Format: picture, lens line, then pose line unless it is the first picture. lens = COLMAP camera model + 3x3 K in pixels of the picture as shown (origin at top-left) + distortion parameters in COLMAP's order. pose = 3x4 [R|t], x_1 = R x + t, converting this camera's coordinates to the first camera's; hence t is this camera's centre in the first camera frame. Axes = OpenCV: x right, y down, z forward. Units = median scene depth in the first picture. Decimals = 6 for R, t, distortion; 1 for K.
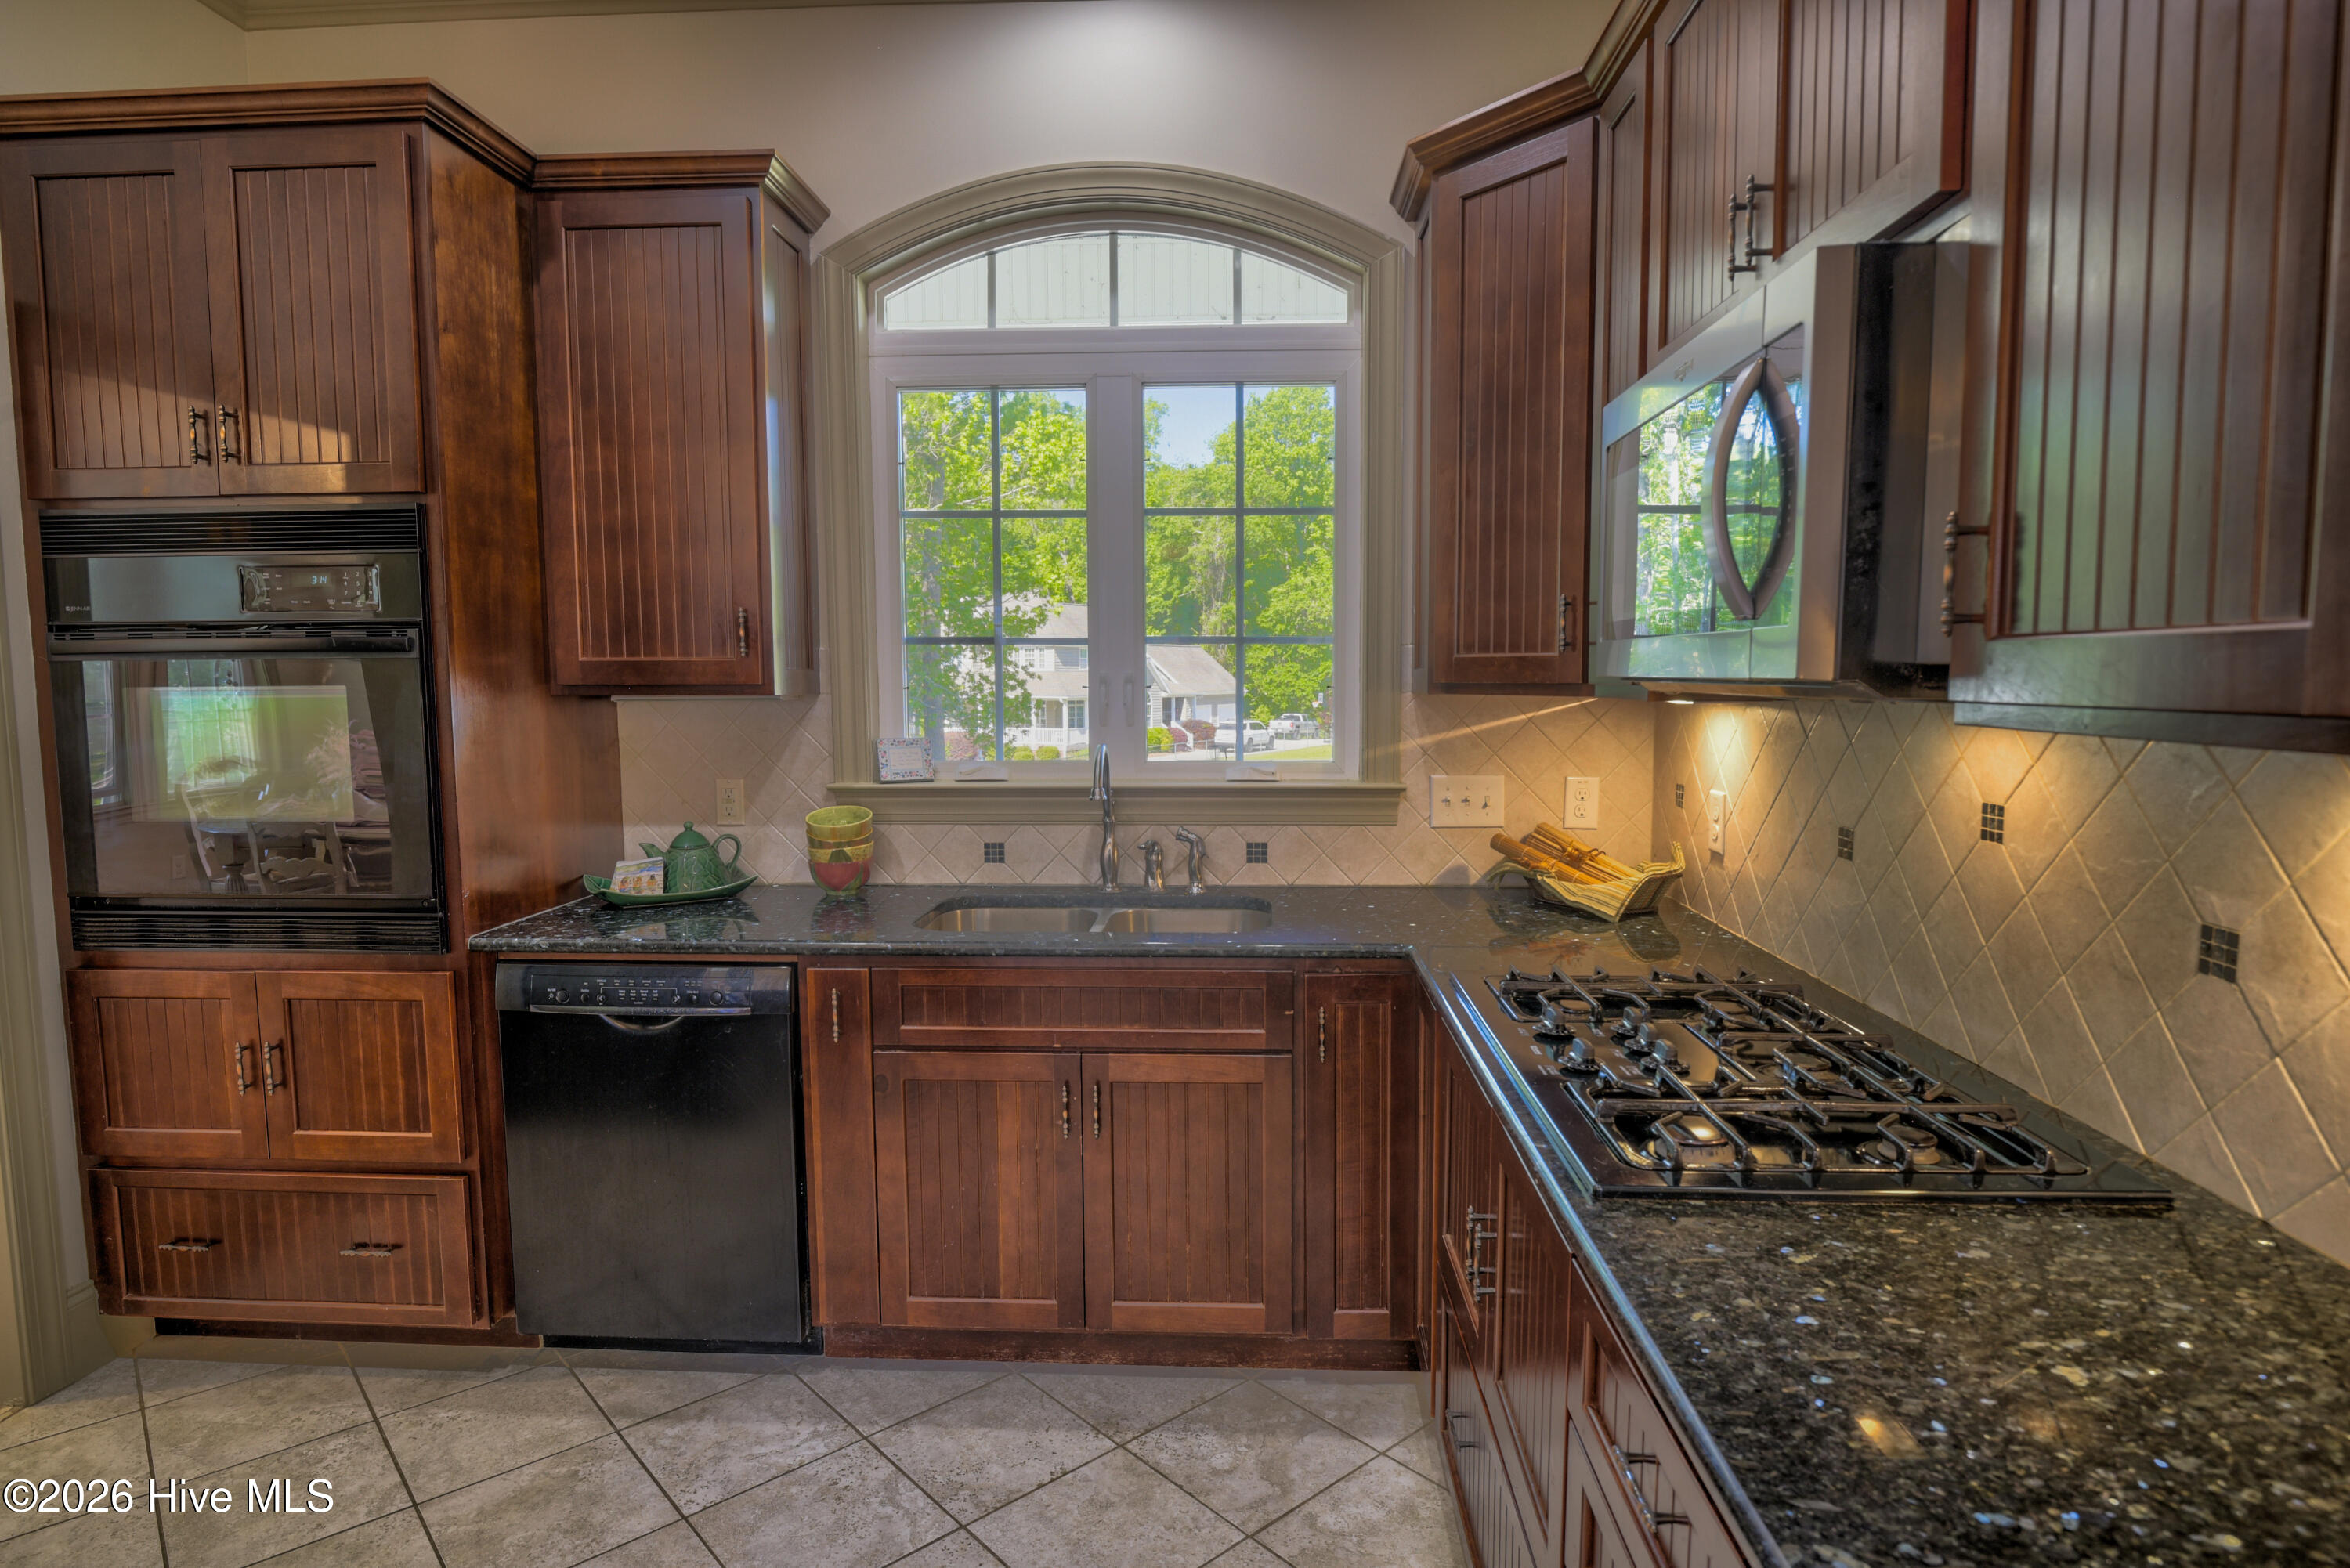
lens RADIAL K [[1283.1, 0, 1182.1], [0, 1283.1, 791.4], [0, 0, 1]] dist [-0.012392, -0.002088]
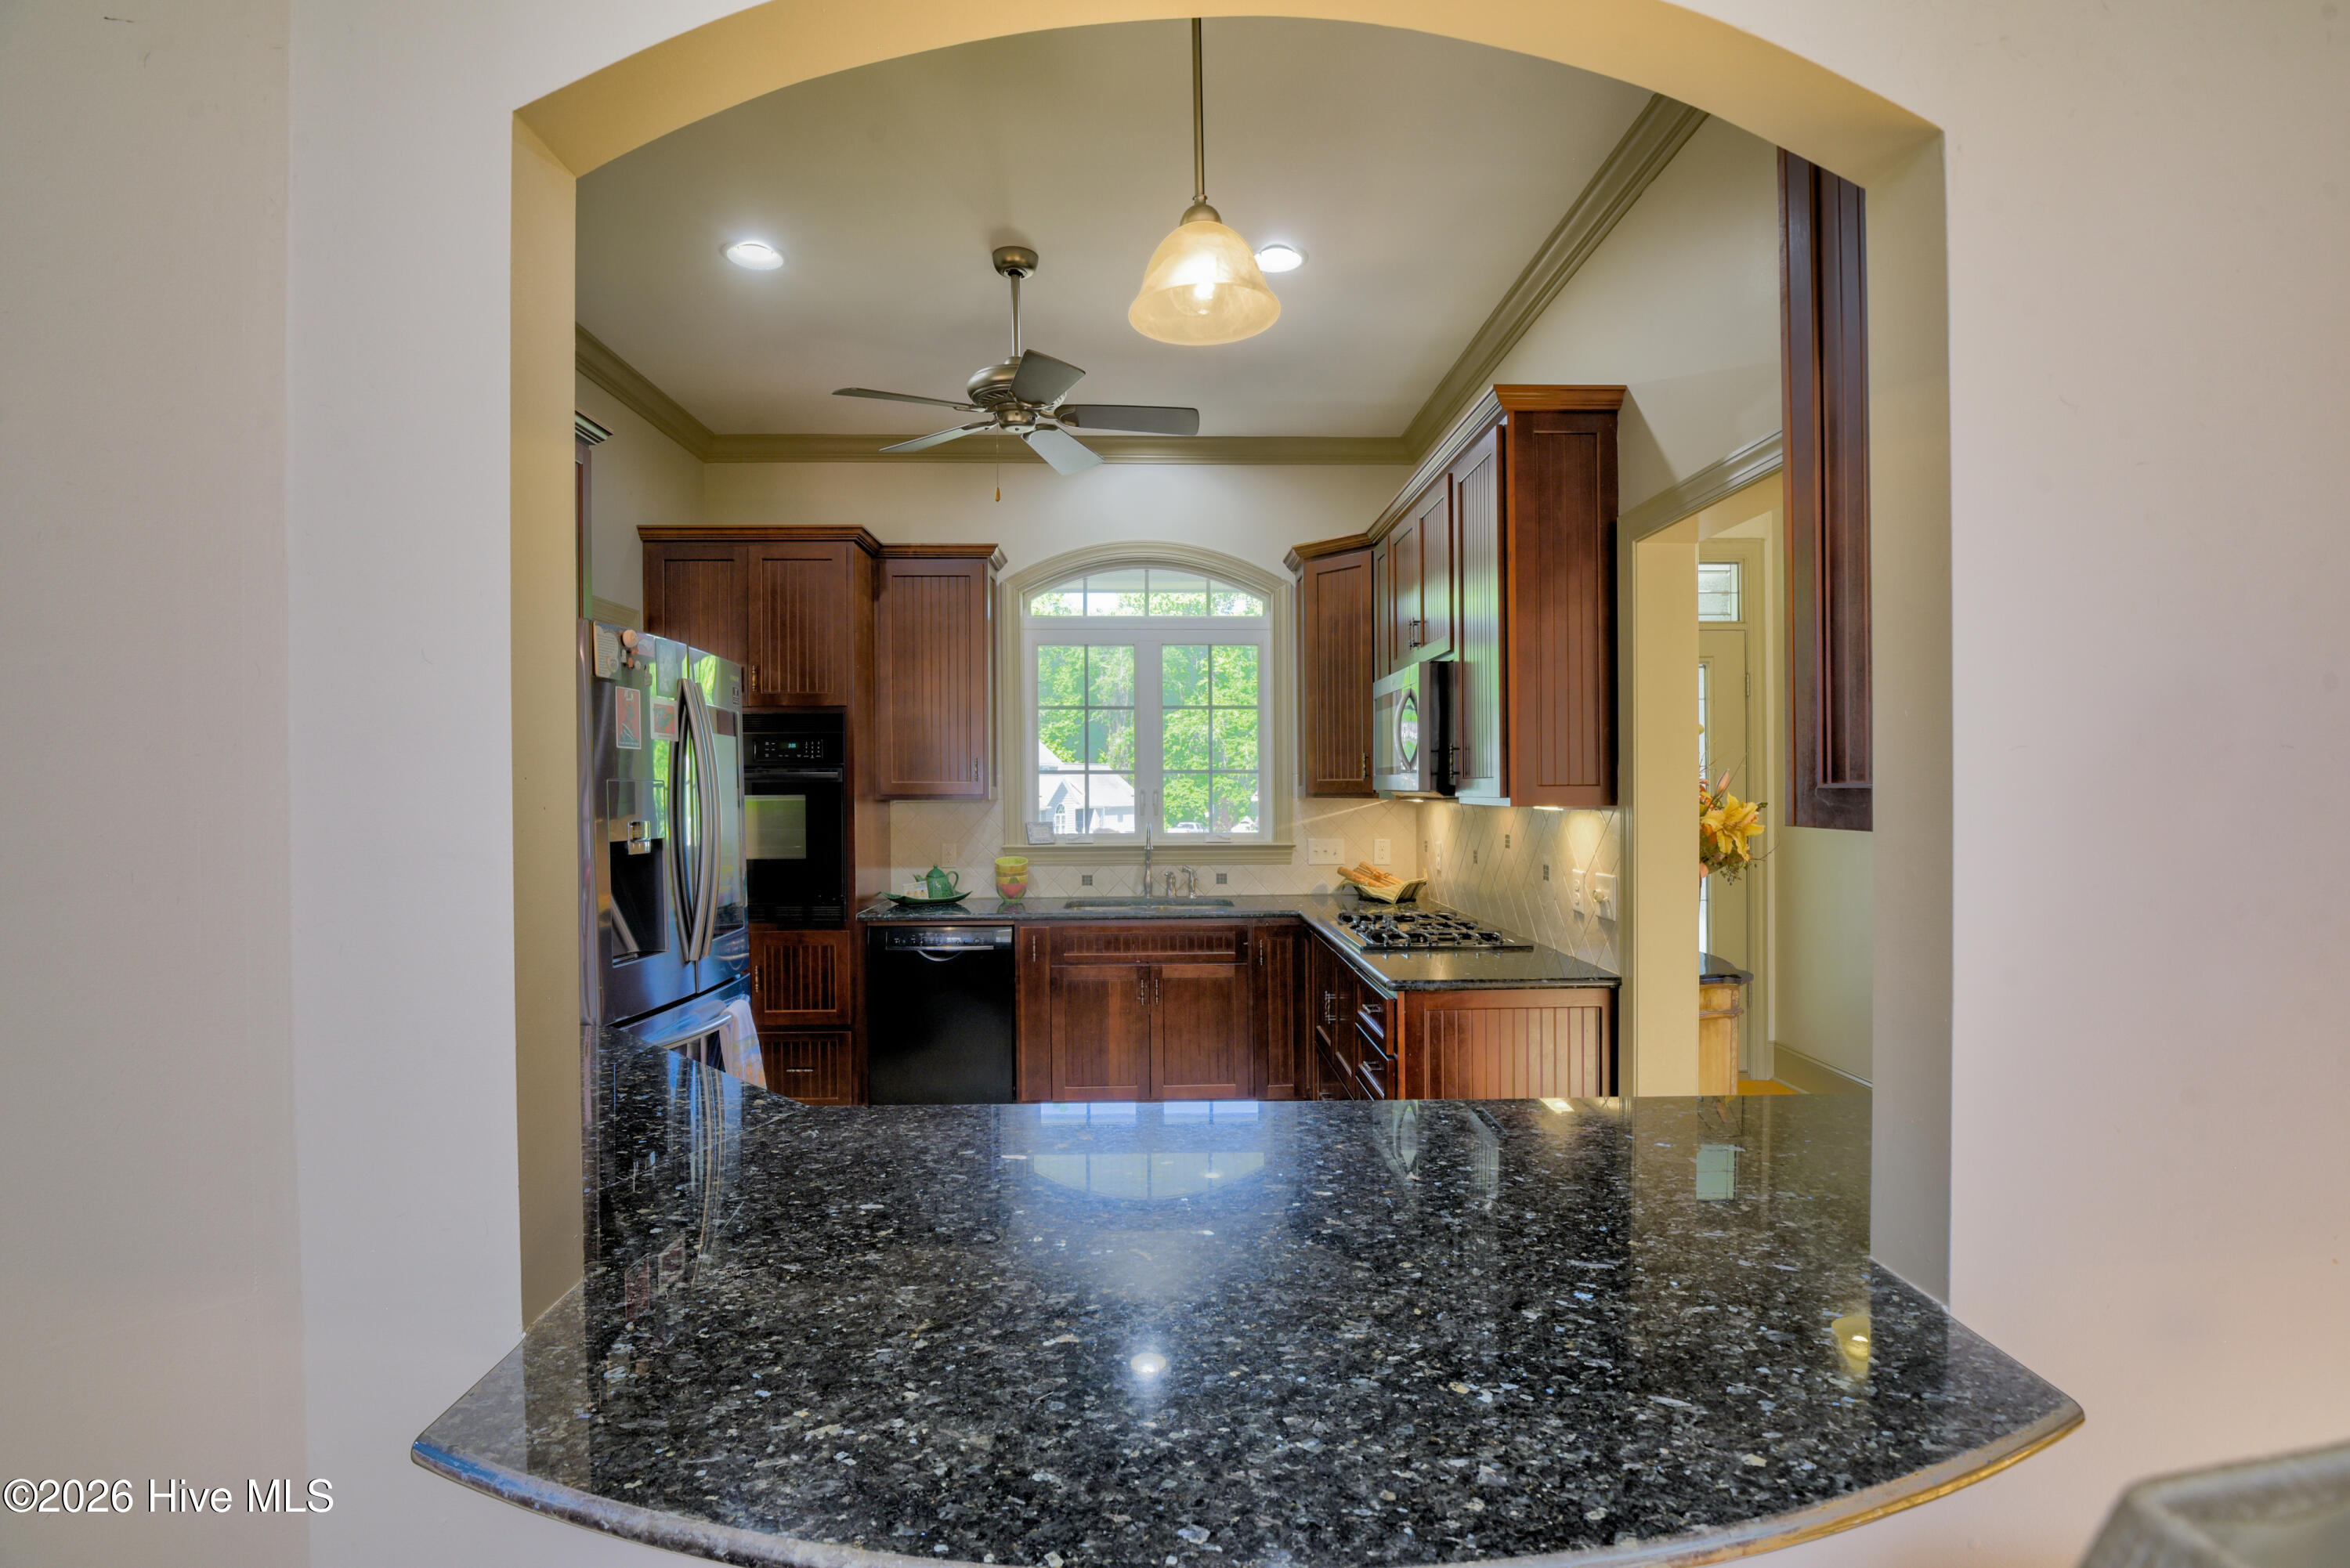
lens RADIAL K [[1139.1, 0, 1182.6], [0, 1139.1, 786.3], [0, 0, 1]] dist [-0.019327, -0.000410]
pose [[0.996591, -0.001267, 0.082486, -0.163701], [0.008920, 0.995675, -0.092478, 0.075759], [-0.082012, 0.092899, 0.992292, -0.839442]]
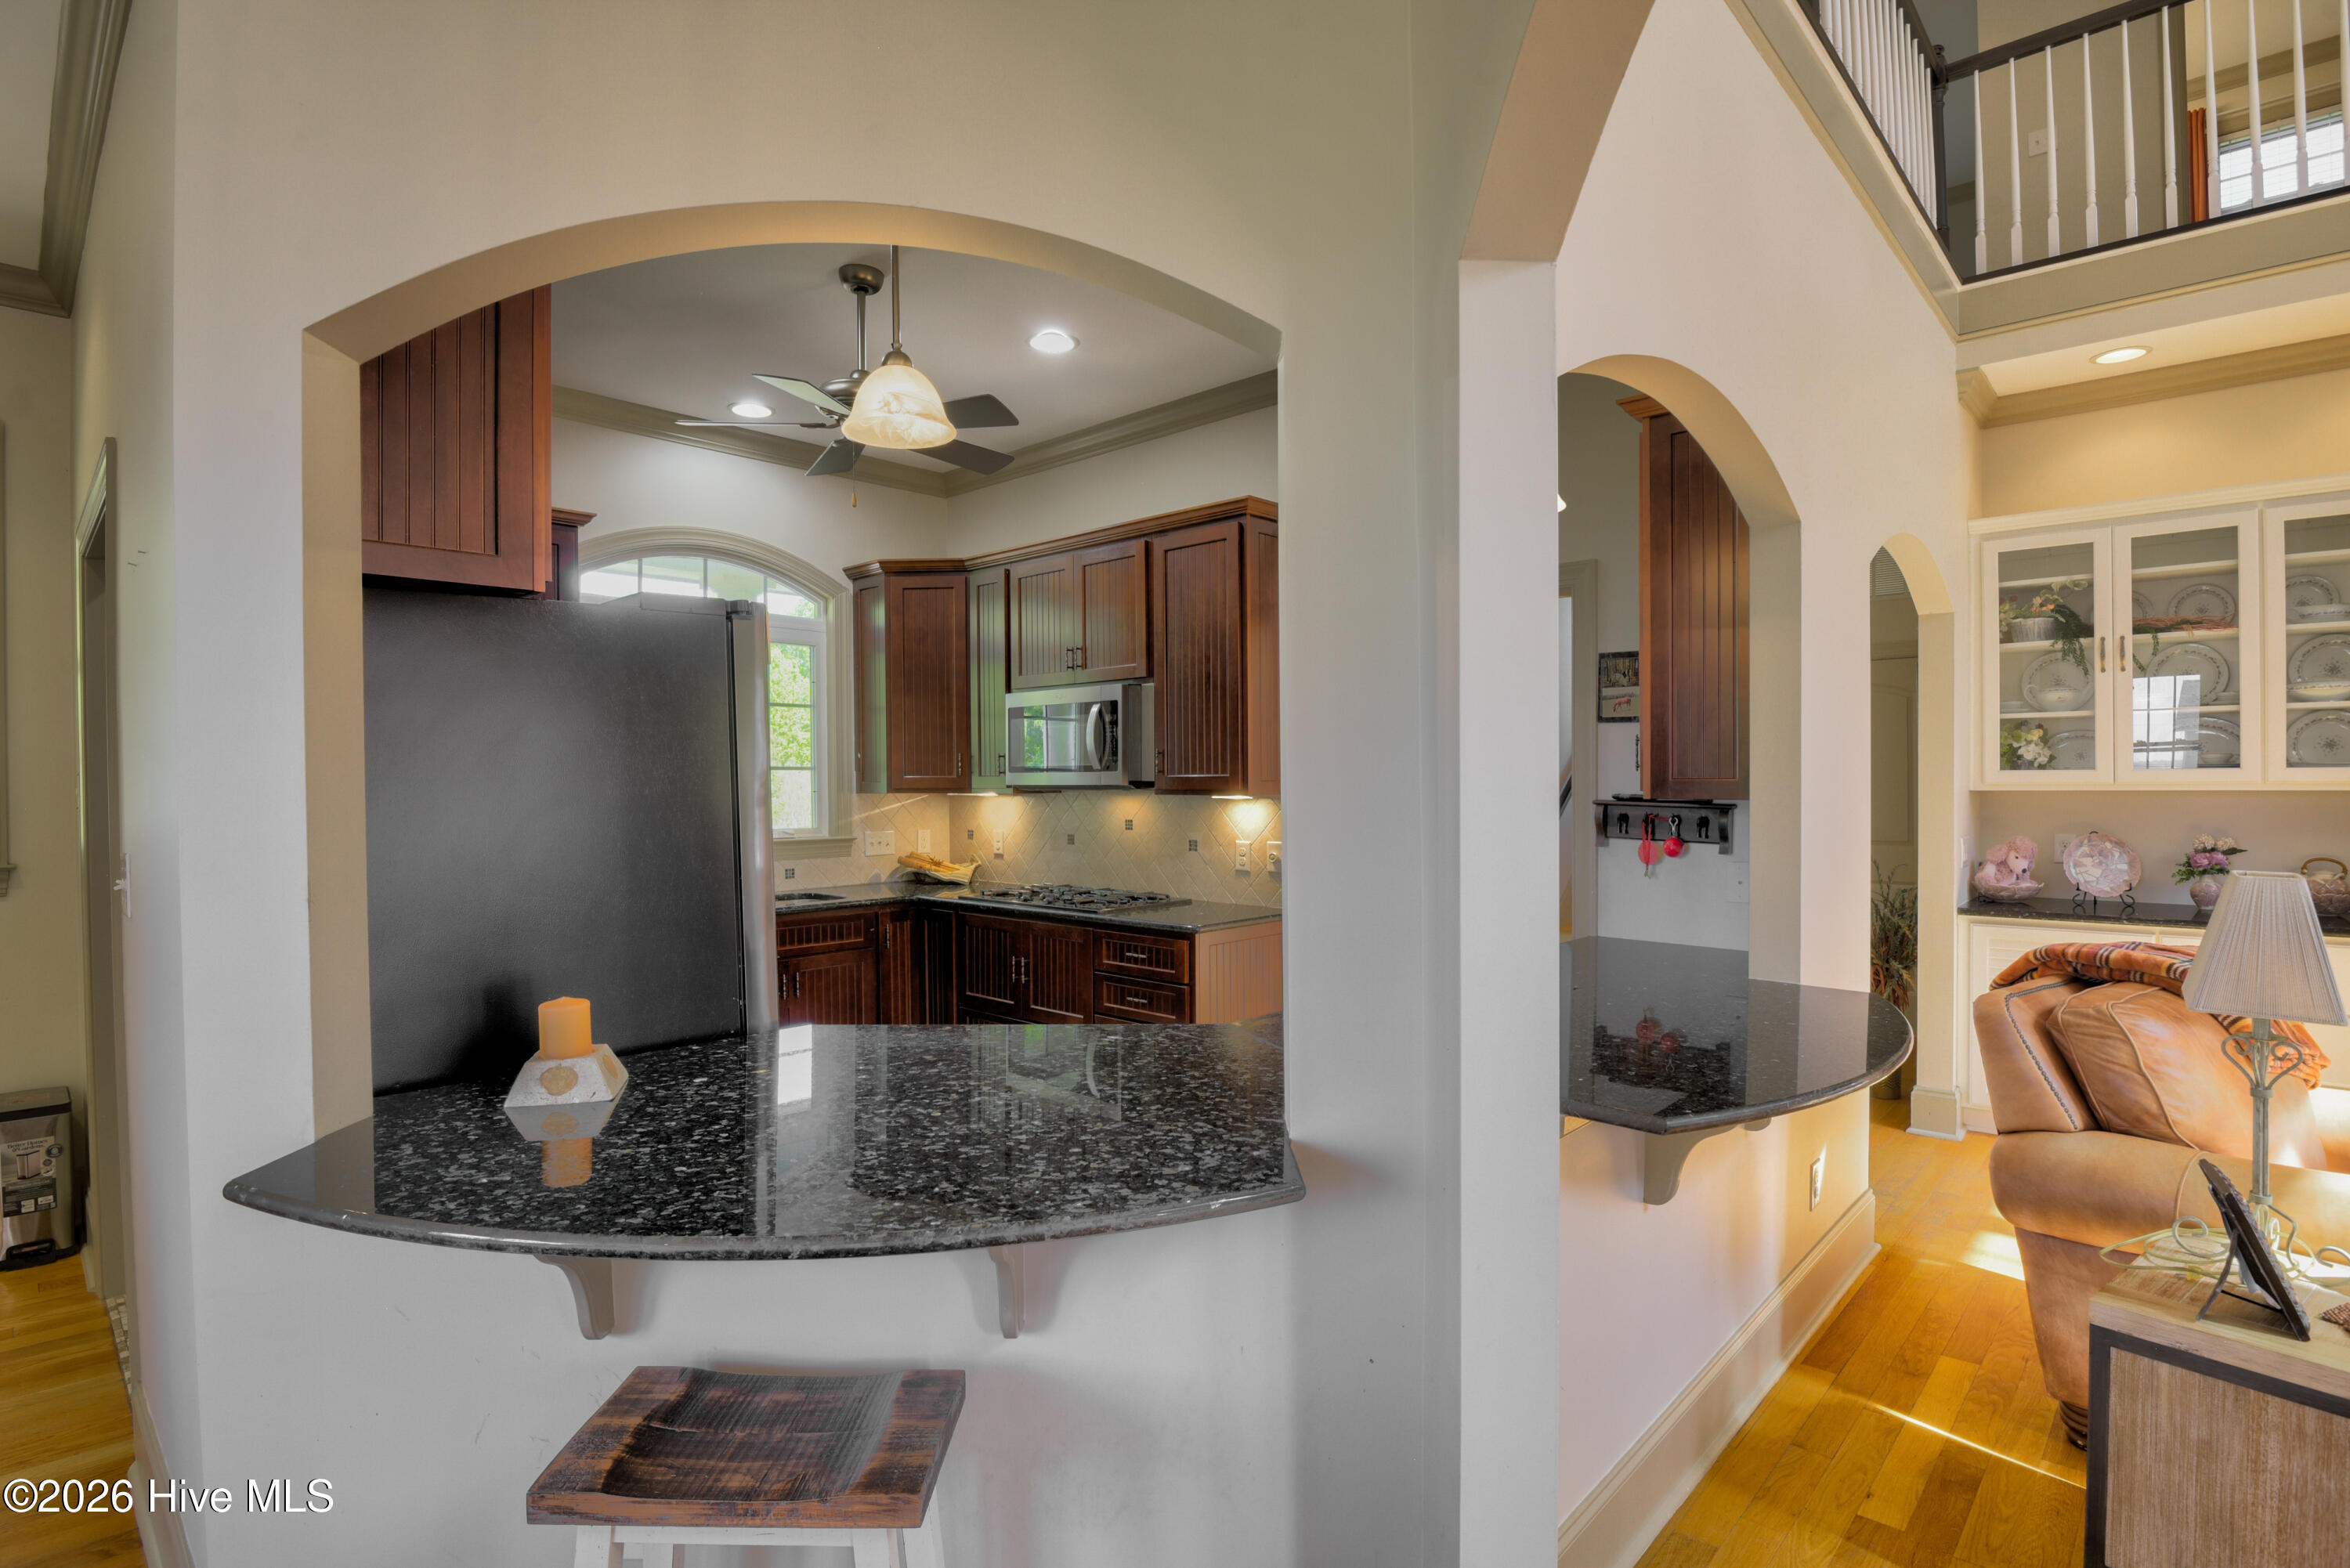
lens RADIAL K [[1139.1, 0, 1182.6], [0, 1139.1, 786.3], [0, 0, 1]] dist [-0.019327, -0.000410]
pose [[0.640008, -0.006418, 0.768342, -1.023487], [0.074647, 0.995754, -0.053862, 0.059474], [-0.764734, 0.091827, 0.637770, -0.691484]]
